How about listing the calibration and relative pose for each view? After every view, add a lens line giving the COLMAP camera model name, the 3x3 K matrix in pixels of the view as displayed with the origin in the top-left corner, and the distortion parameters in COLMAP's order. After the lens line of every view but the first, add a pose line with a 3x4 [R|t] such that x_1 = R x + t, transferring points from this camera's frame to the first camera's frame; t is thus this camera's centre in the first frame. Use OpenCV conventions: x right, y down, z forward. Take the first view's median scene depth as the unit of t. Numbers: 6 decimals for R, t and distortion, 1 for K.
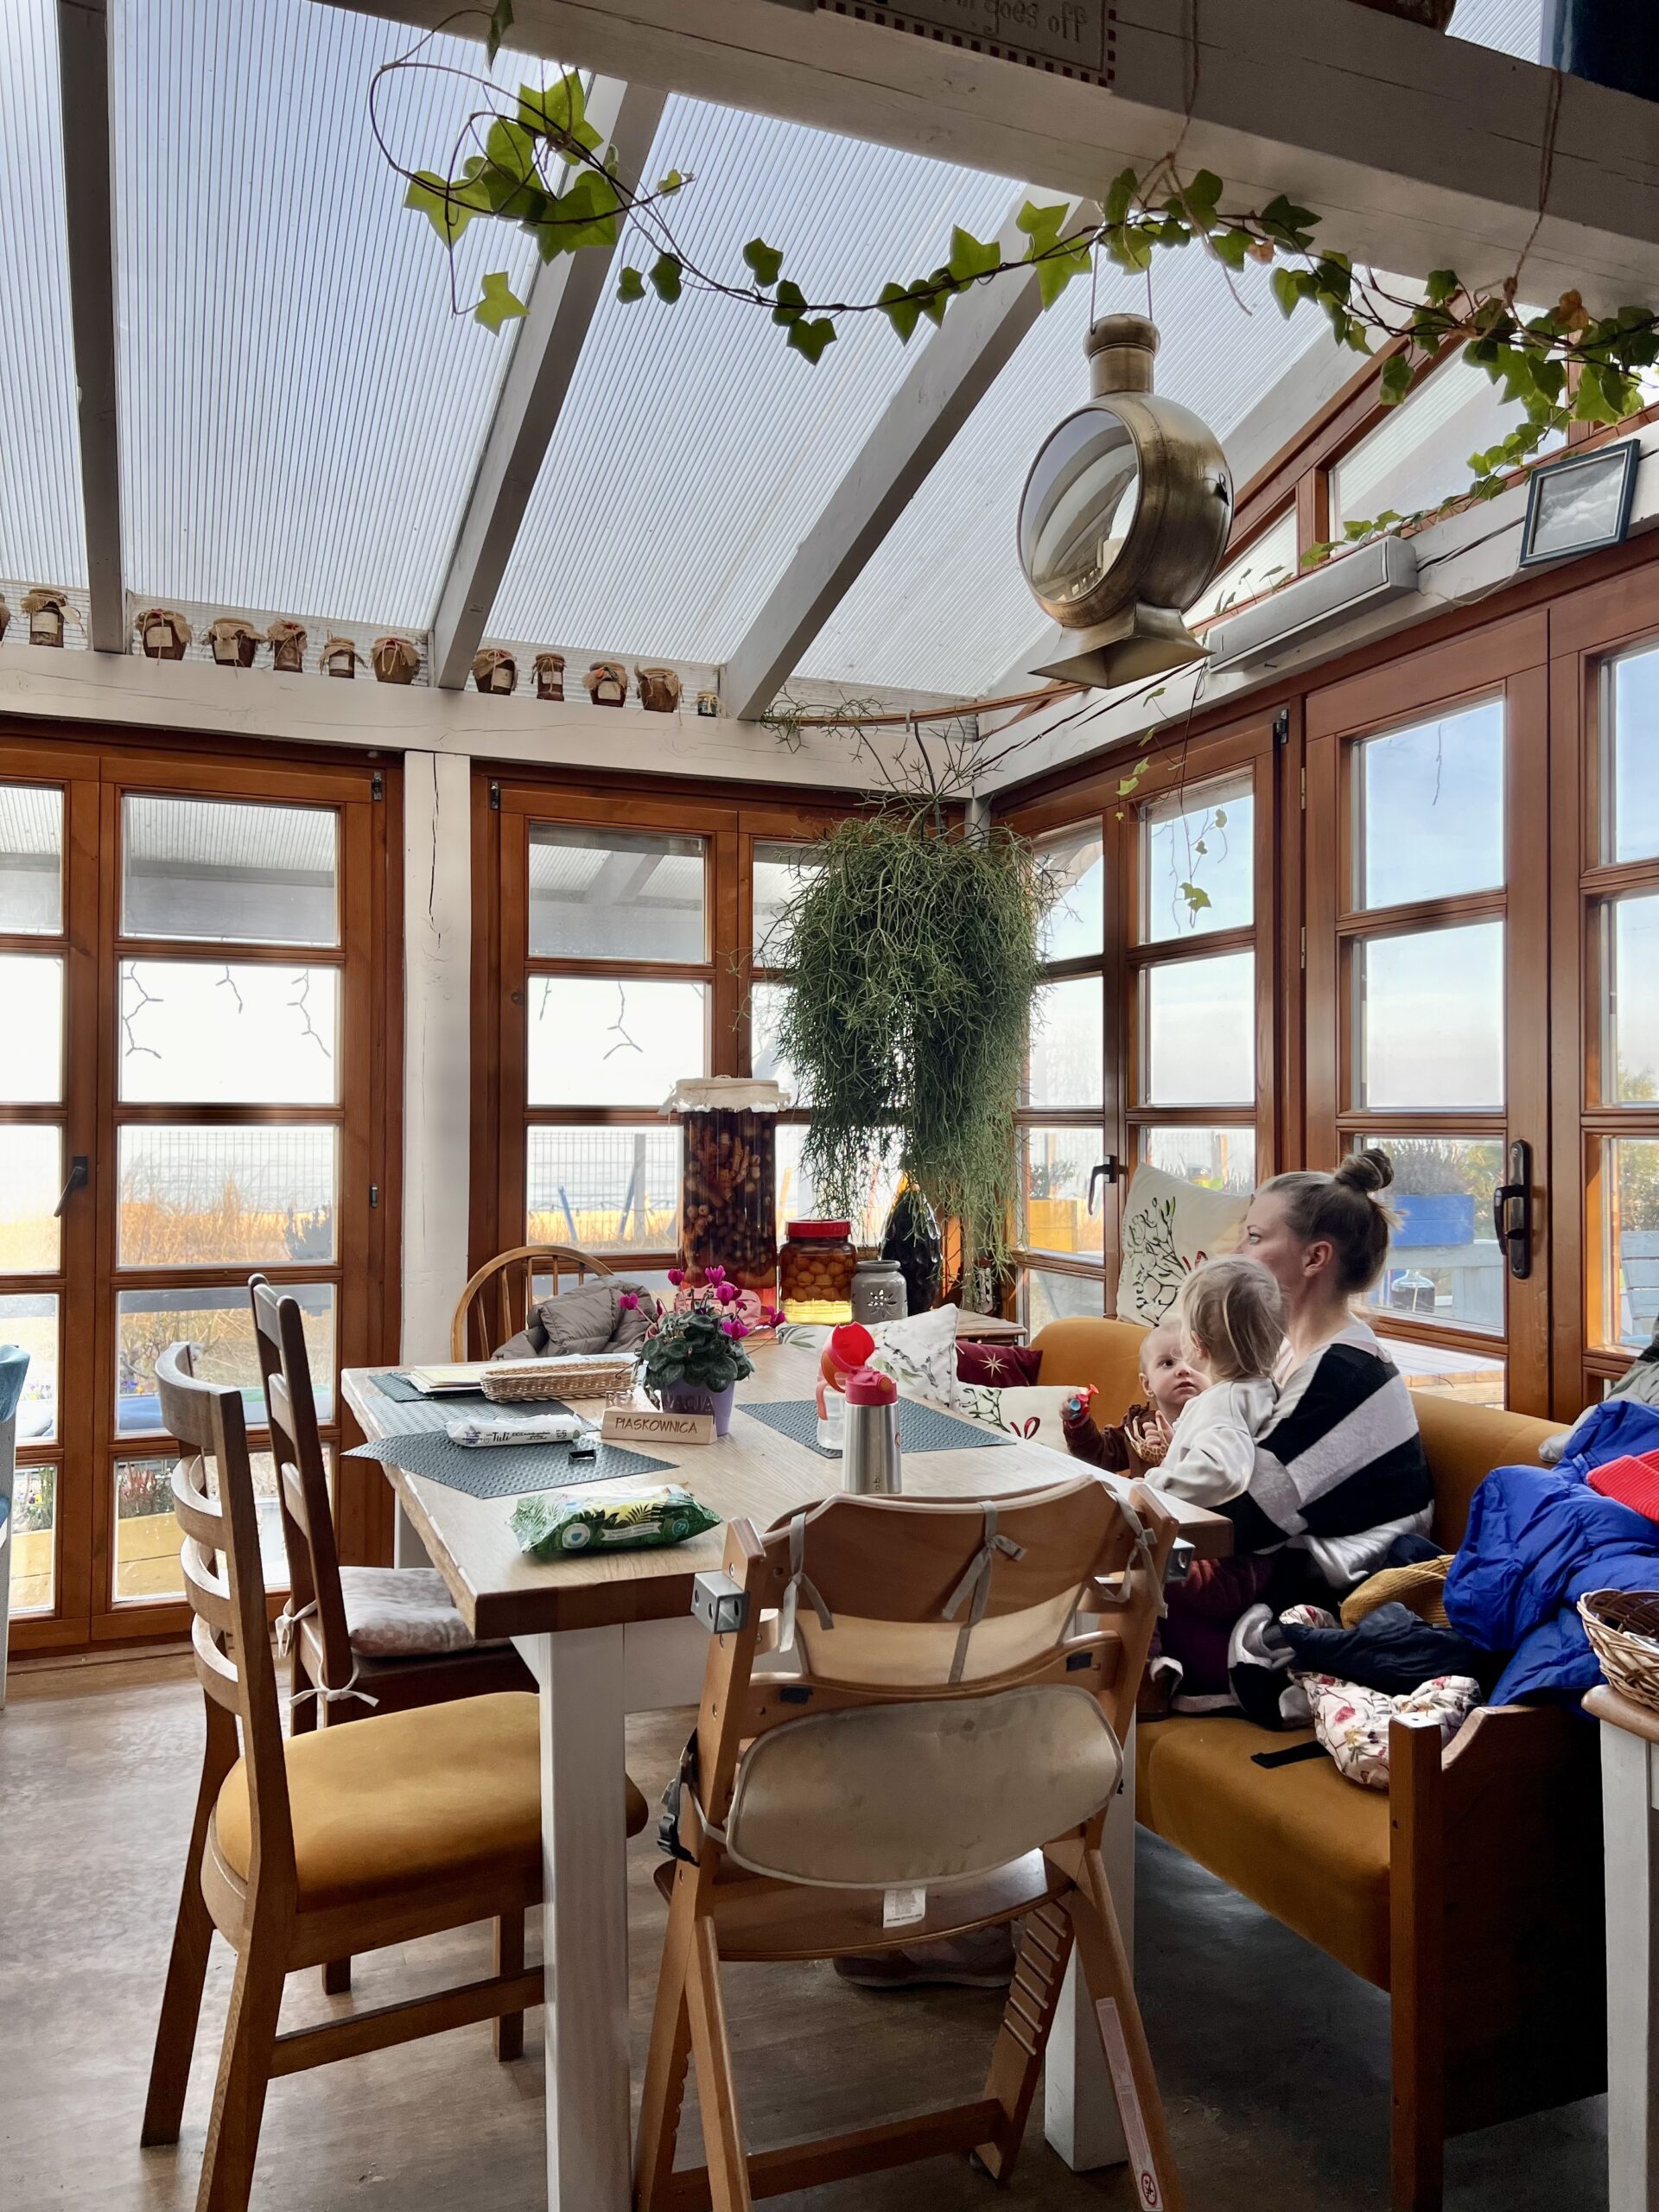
lens RADIAL K [[1678.1, 0, 803.1], [0, 1678.1, 1110.9], [0, 0, 1]] dist [0.080314, -0.087678]
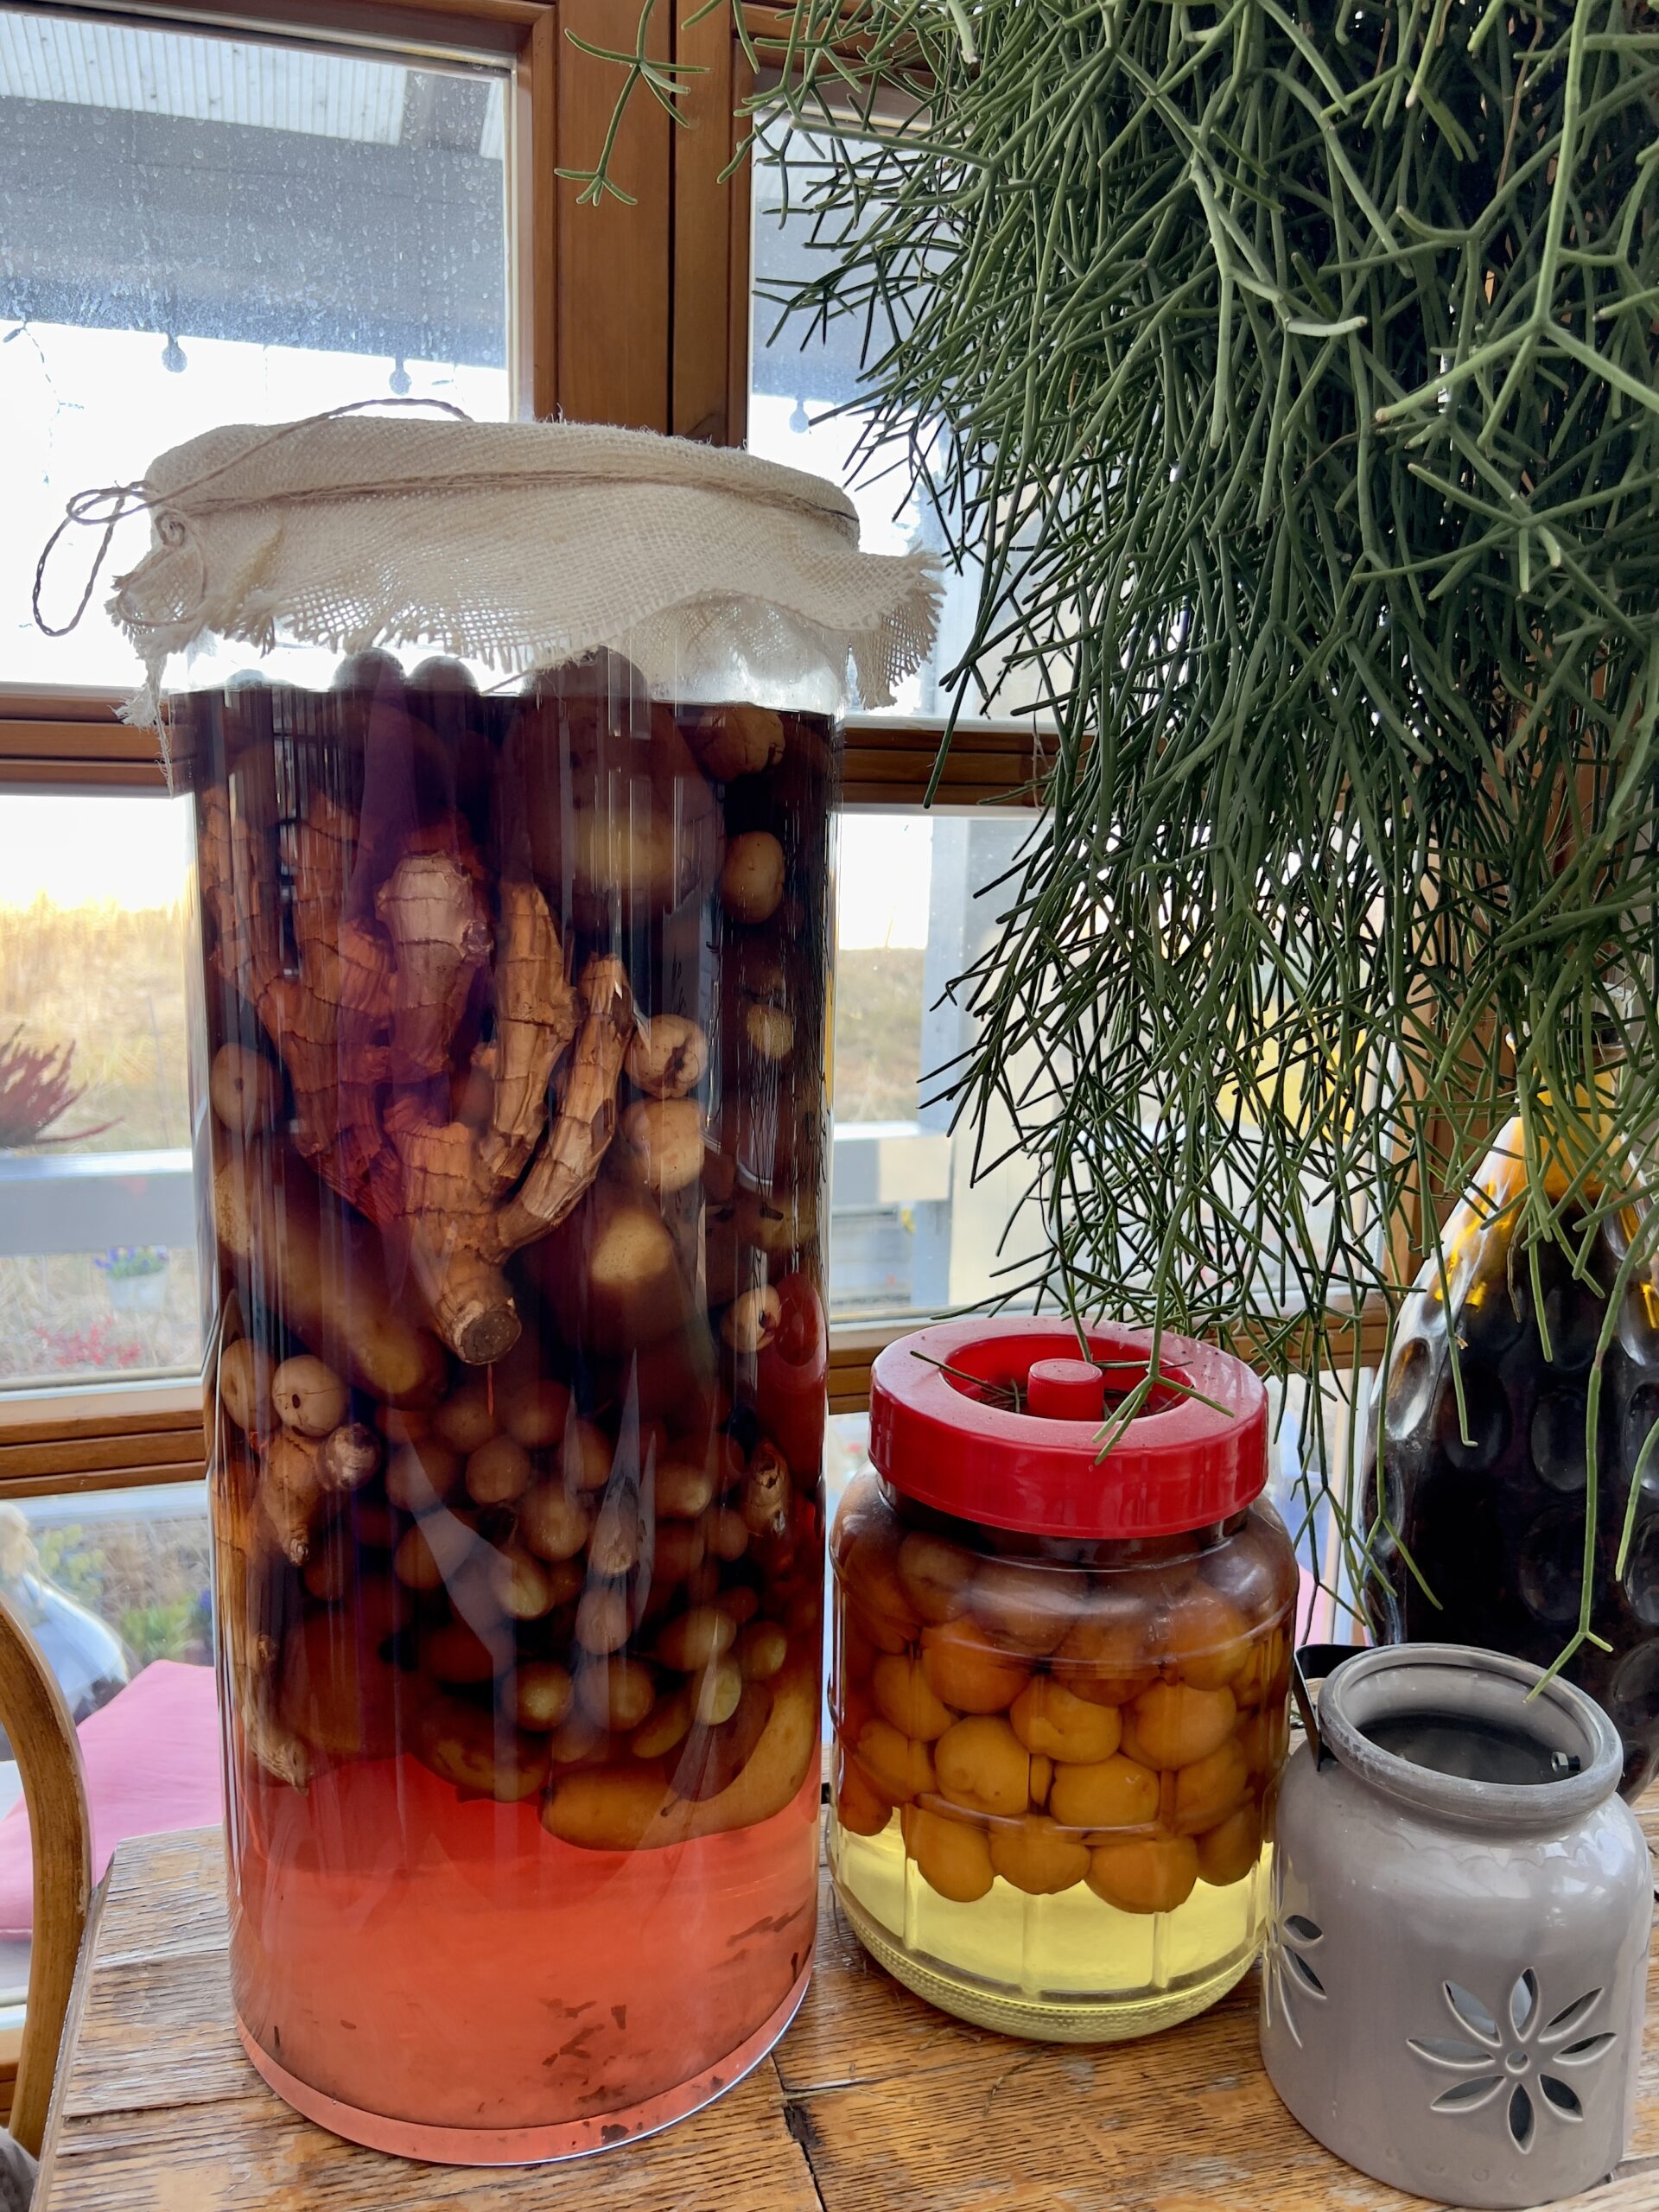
lens RADIAL K [[1658.0, 0, 829.5], [0, 1658.0, 1106.0], [0, 0, 1]] dist [0.000217, -0.000118]
pose [[0.997725, 0.030251, -0.060243, -0.006772], [-0.018886, 0.983306, 0.180979, 0.008046], [0.064712, -0.179430, 0.981640, 0.865419]]
